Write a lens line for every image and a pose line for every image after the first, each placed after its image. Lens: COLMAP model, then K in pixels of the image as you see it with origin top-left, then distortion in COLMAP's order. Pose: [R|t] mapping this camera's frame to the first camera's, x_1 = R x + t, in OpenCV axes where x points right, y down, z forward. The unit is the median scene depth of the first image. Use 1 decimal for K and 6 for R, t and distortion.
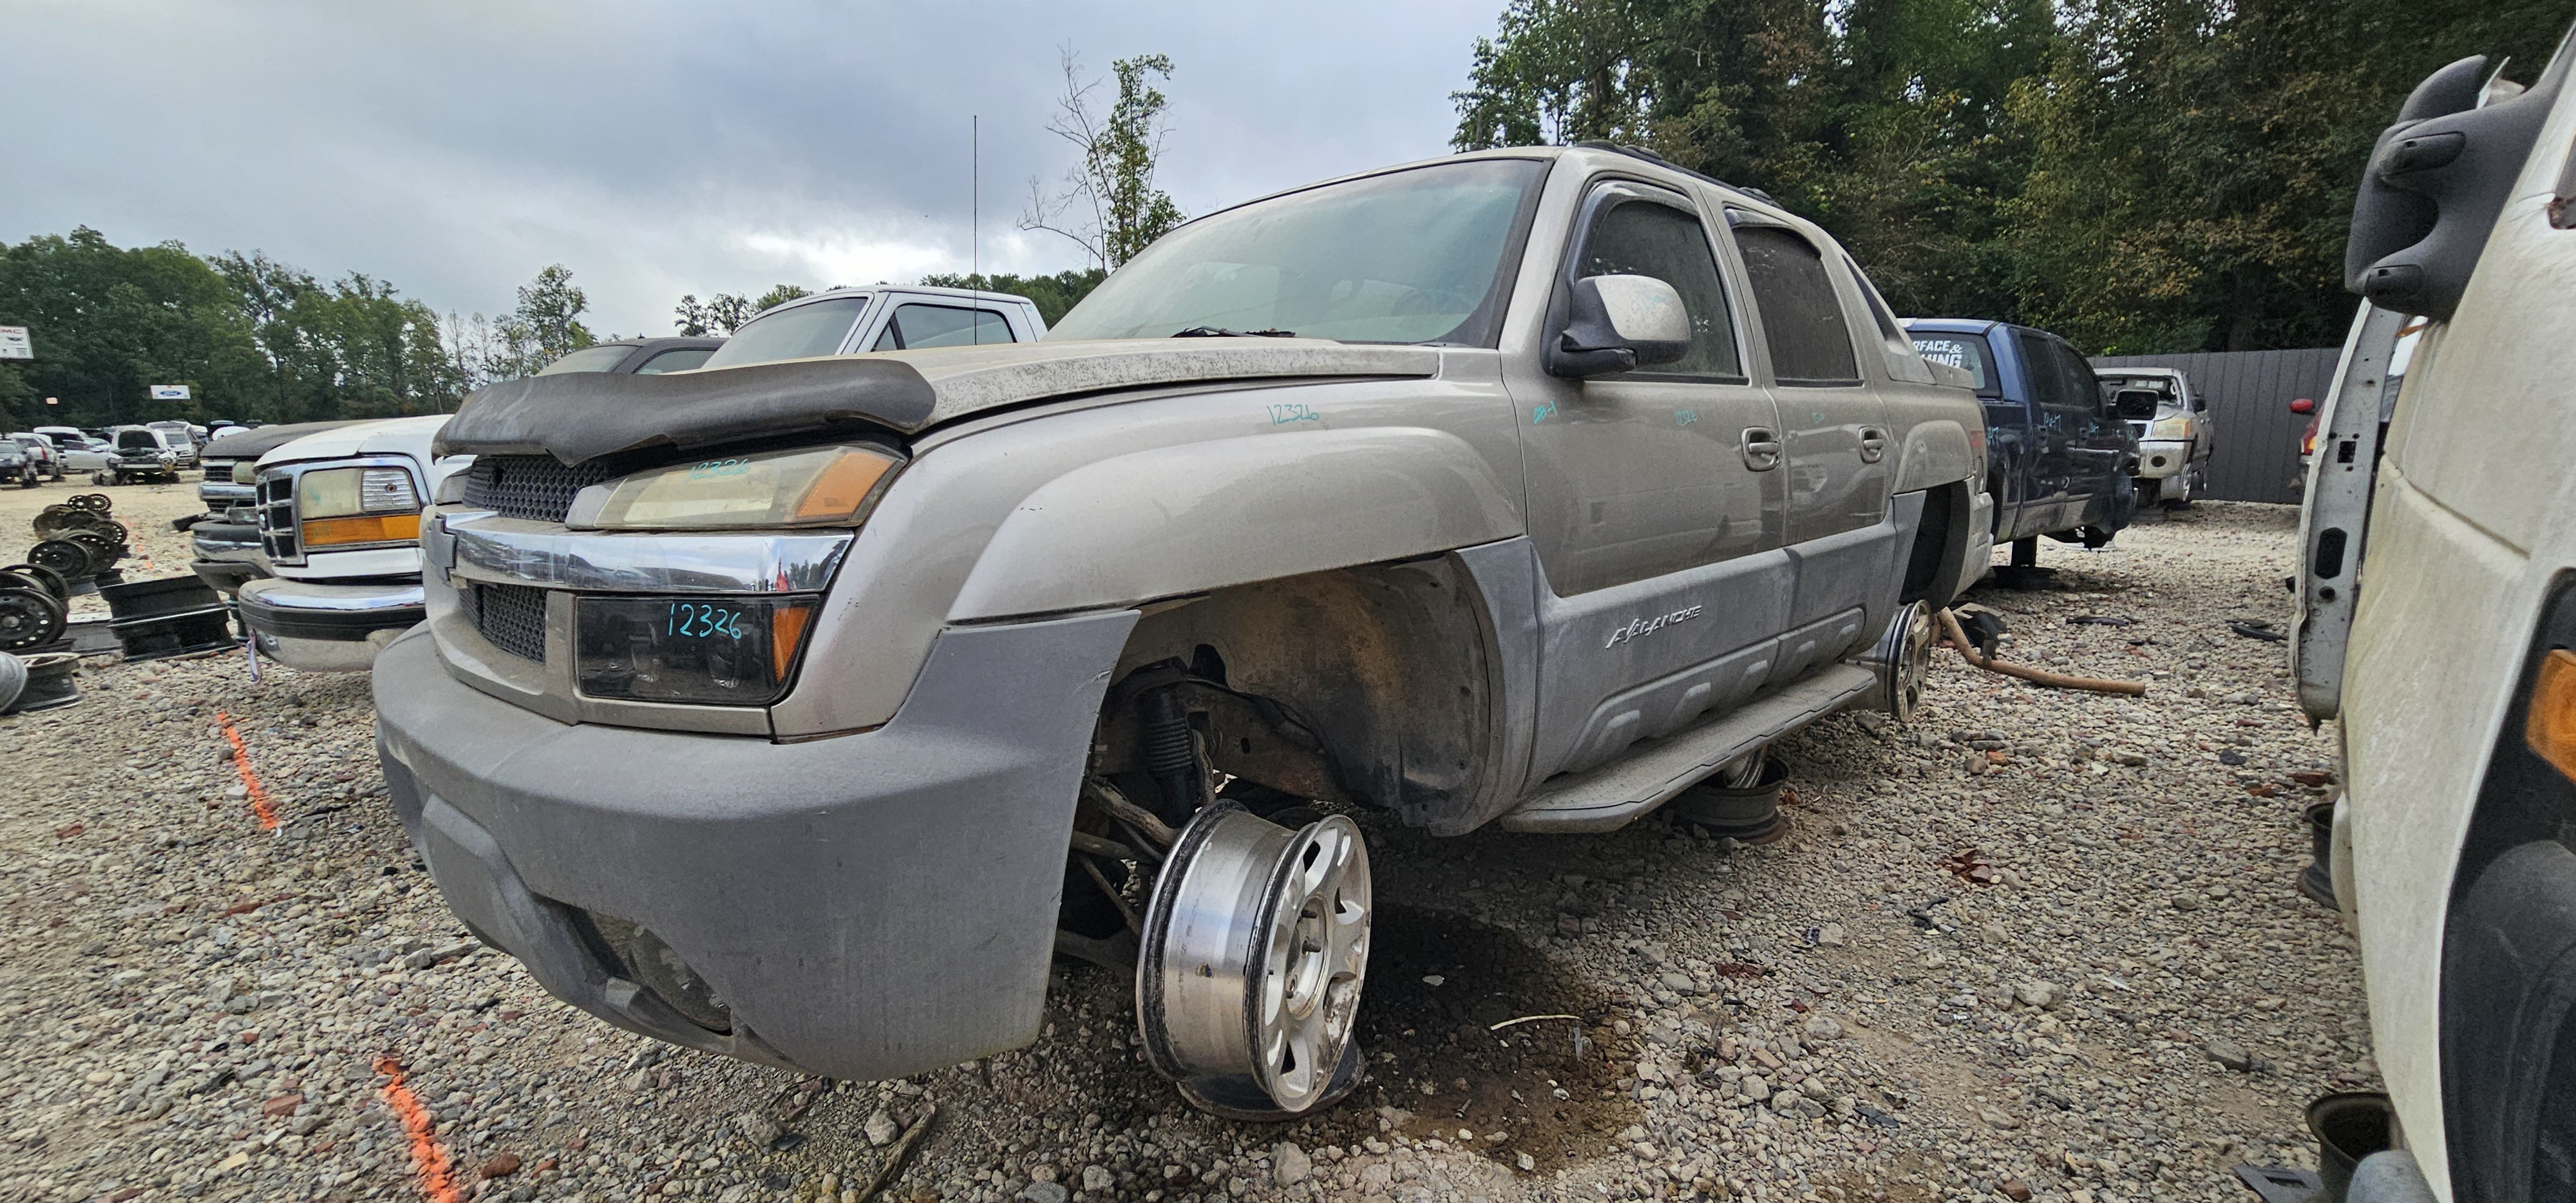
lens RADIAL K [[1046.2, 0, 1285.8], [0, 1046.2, 608.4], [0, 0, 1]] dist [-0.001461, -0.000310]
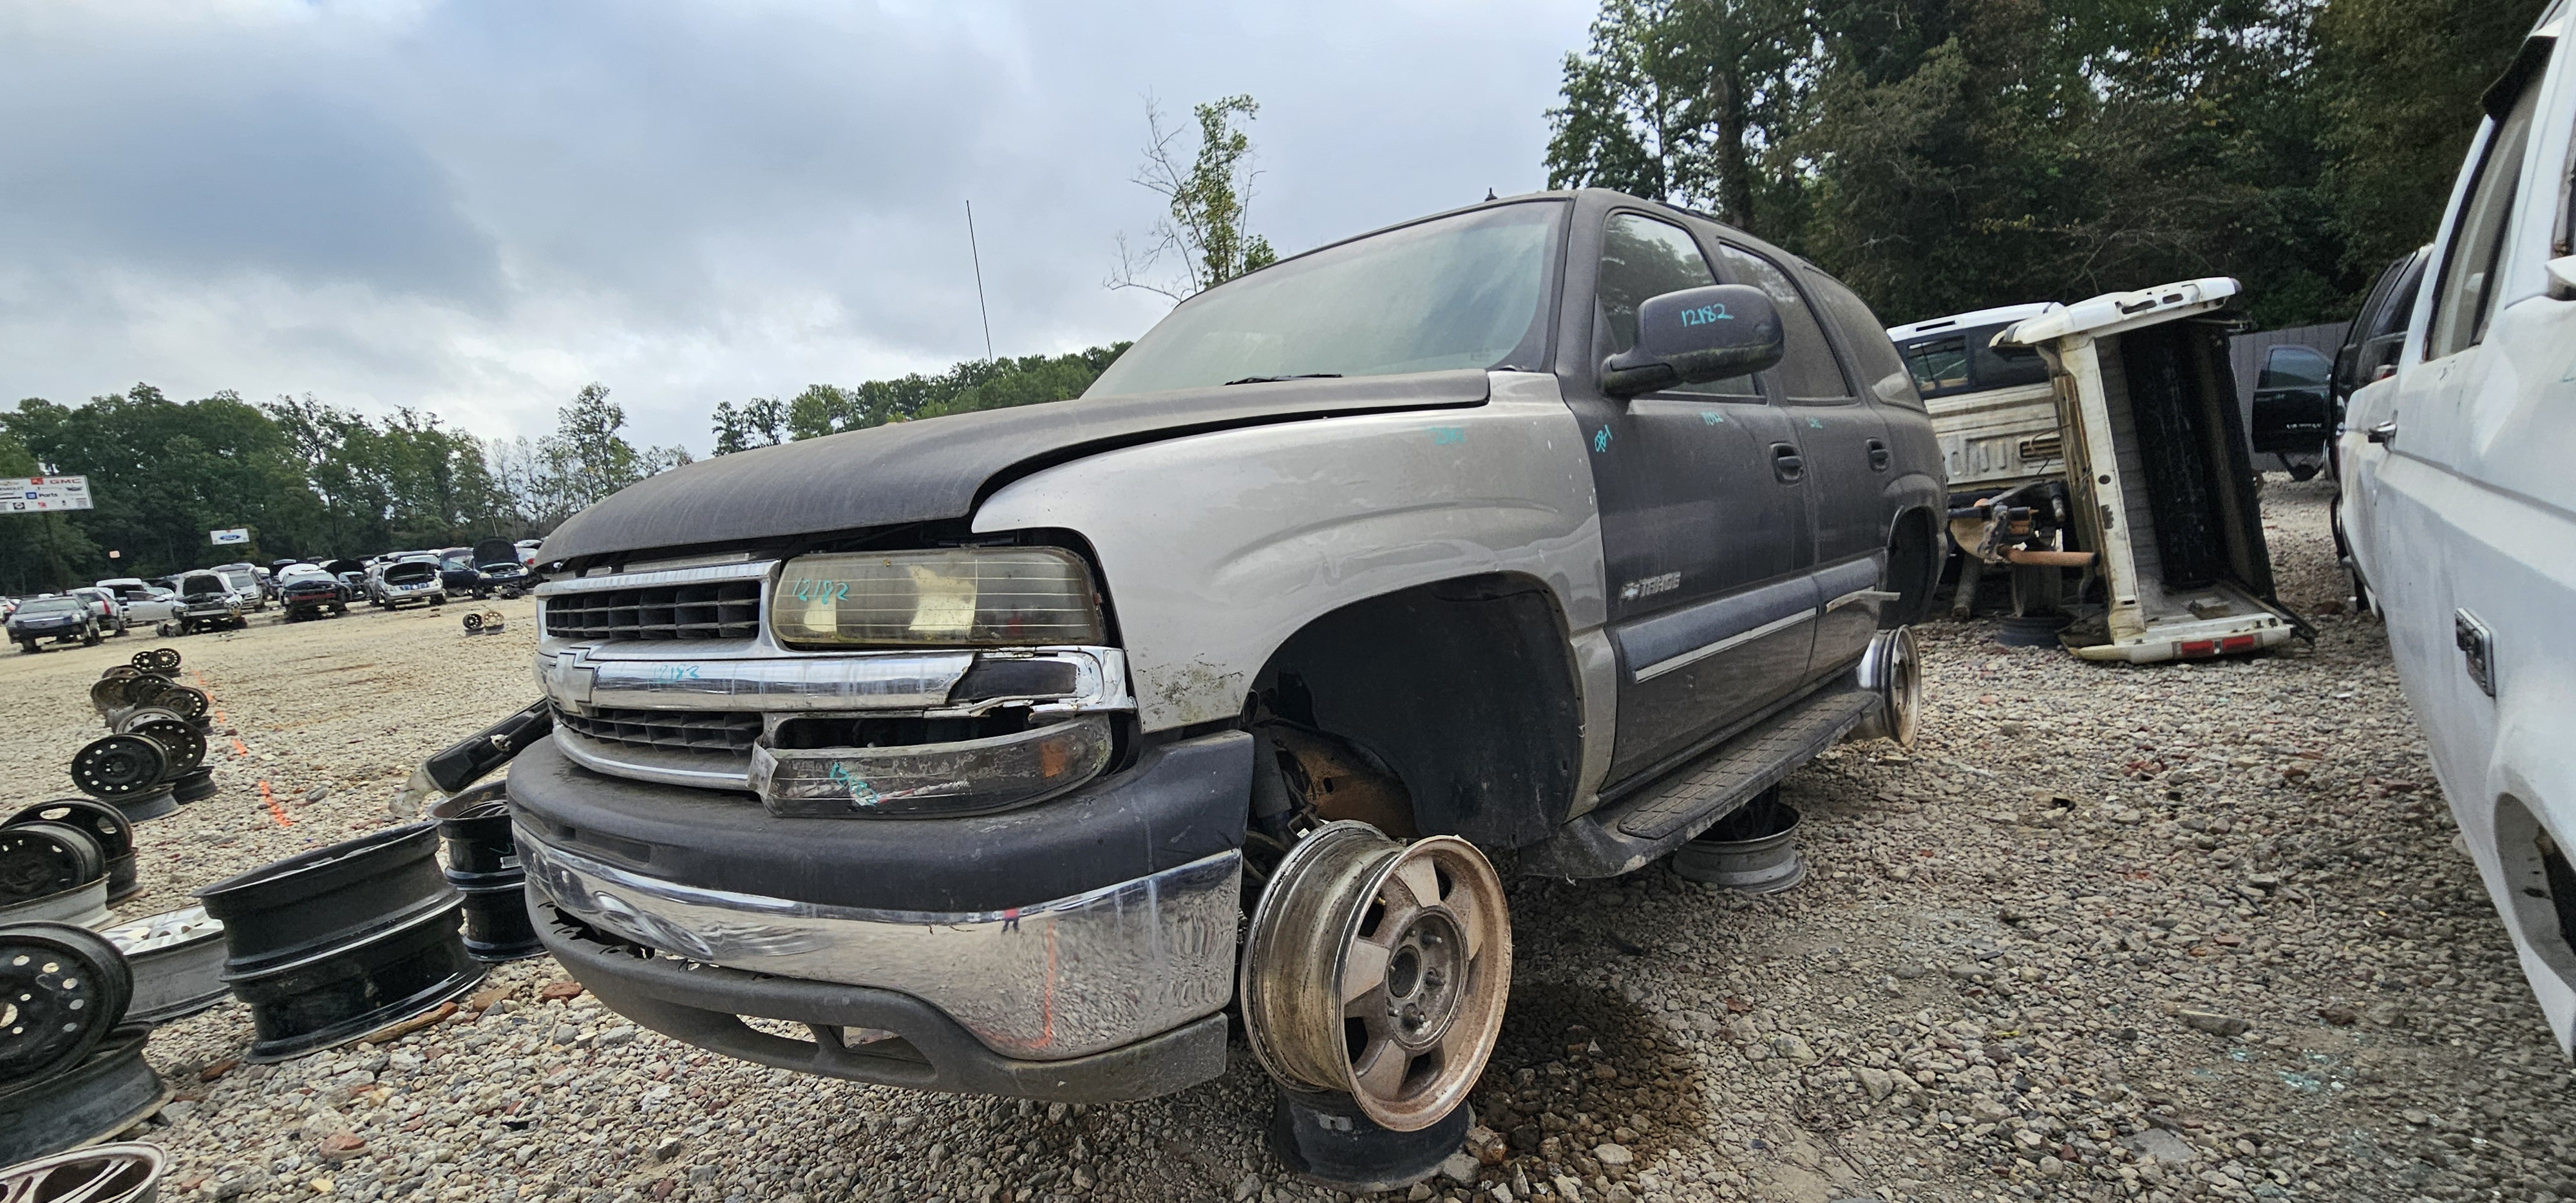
lens RADIAL K [[1045.9, 0, 1287.1], [0, 1045.9, 612.3], [0, 0, 1]] dist [-0.003232, 0.000149]
pose [[0.996640, -0.078373, -0.023808, -0.092806], [0.077043, 0.995649, -0.052416, -0.011091], [0.027813, 0.050406, 0.998341, 0.079771]]
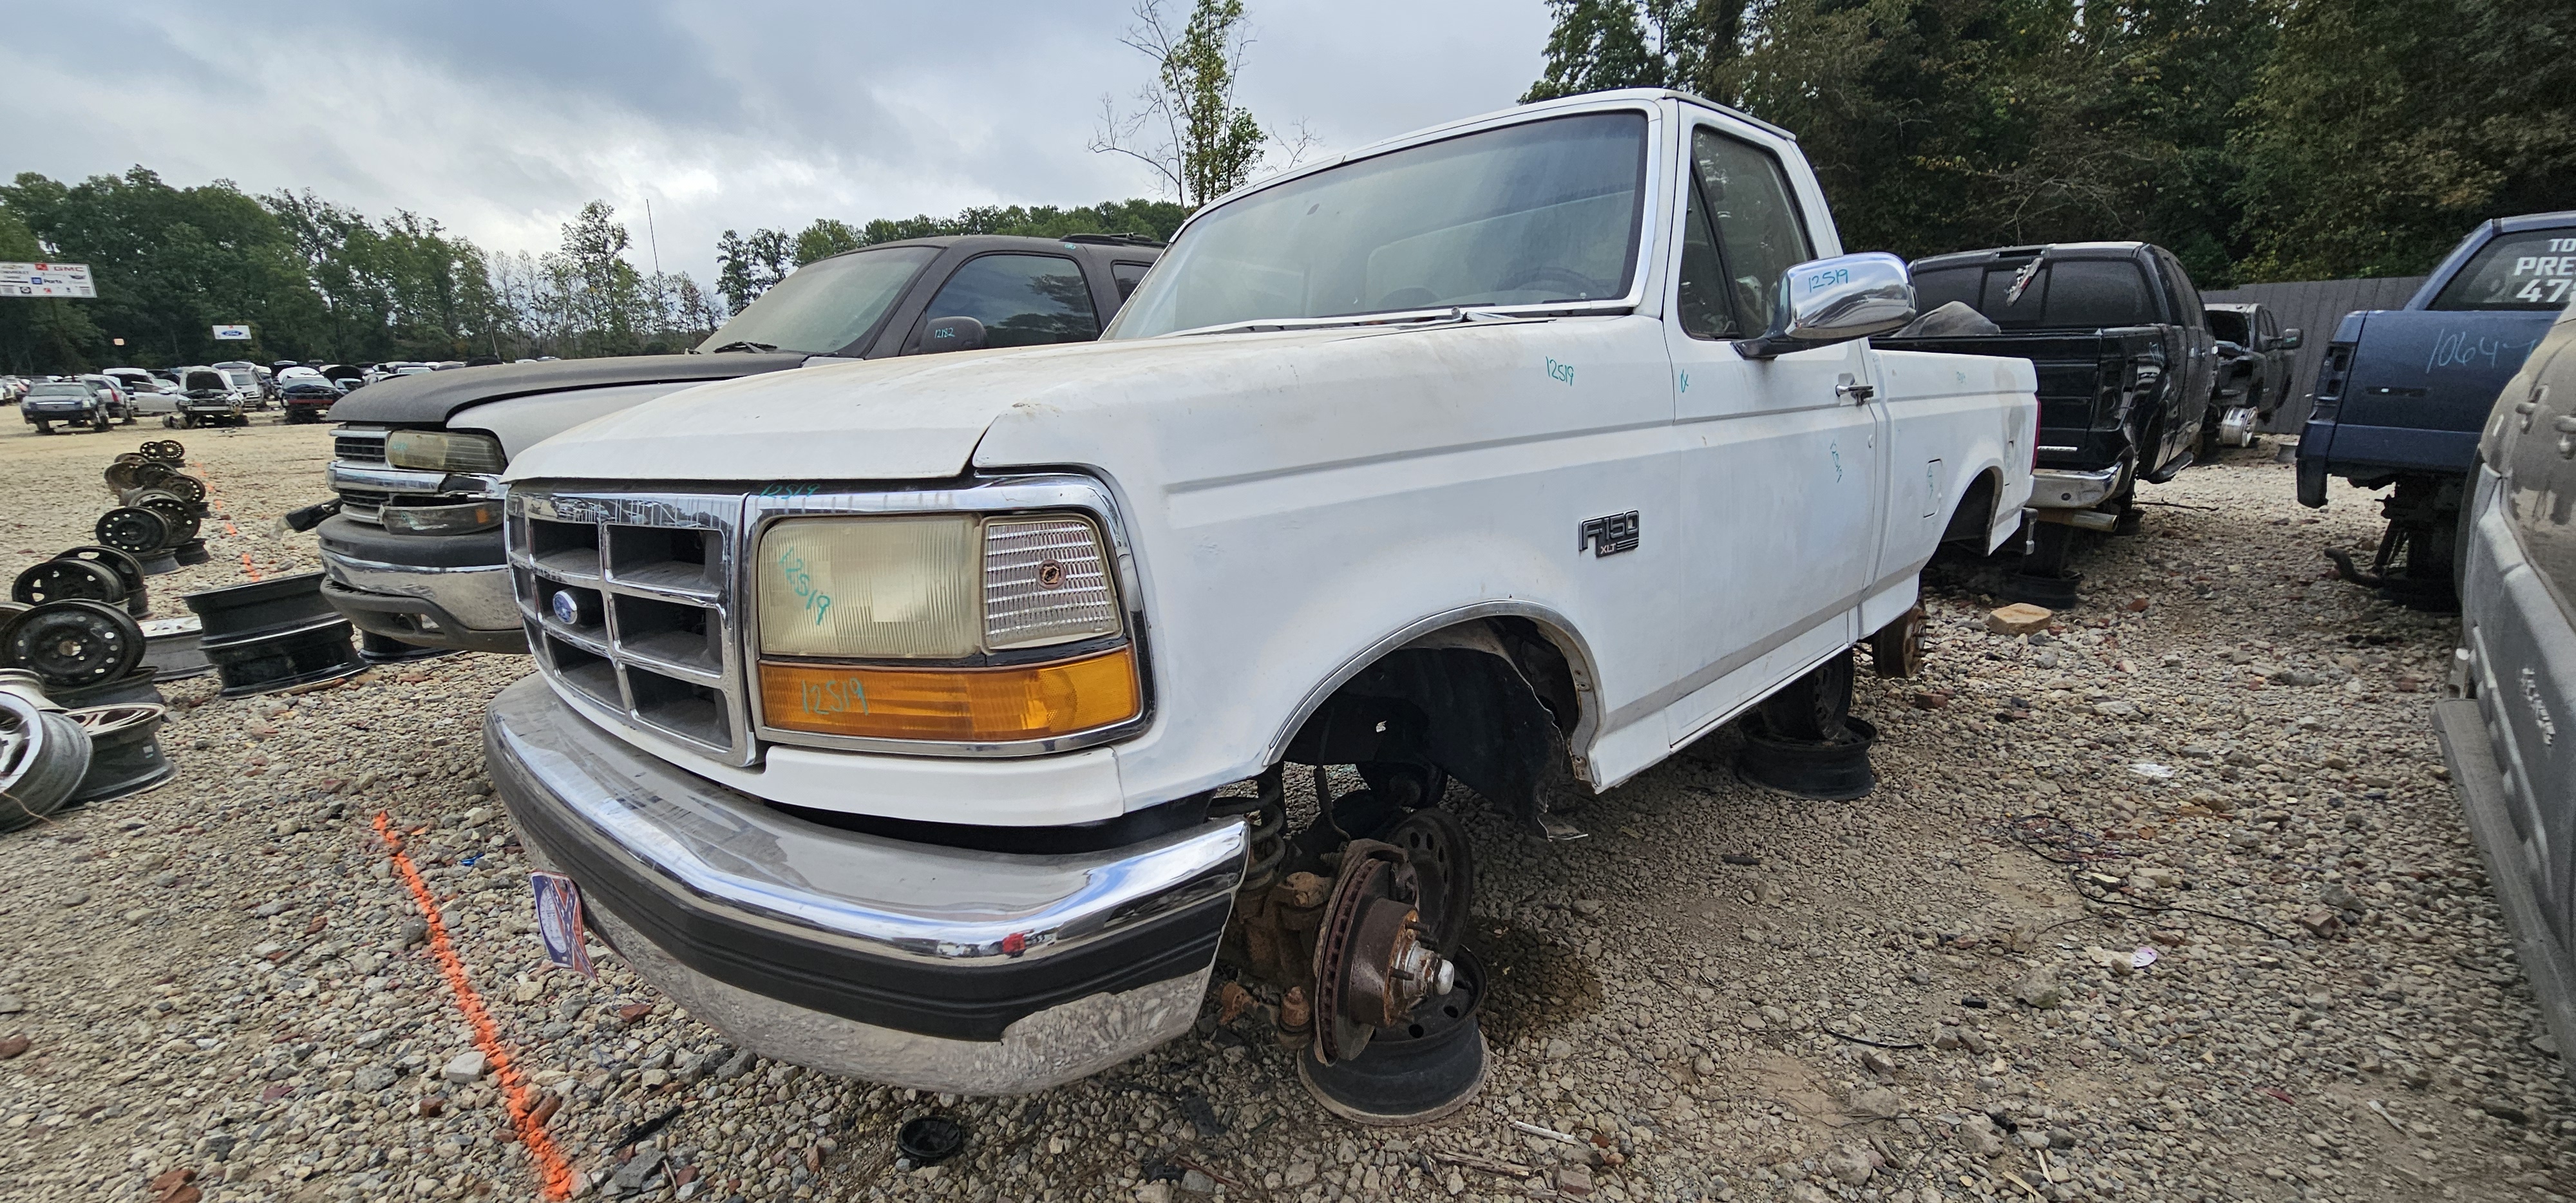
lens RADIAL K [[1041.0, 0, 1285.2], [0, 1041.0, 609.5], [0, 0, 1]] dist [-0.001950, -0.000541]
pose [[0.999479, 0.003029, -0.032134, -0.047658], [-0.001042, 0.998095, 0.061680, -0.007674], [0.032260, -0.061615, 0.997579, 0.041595]]
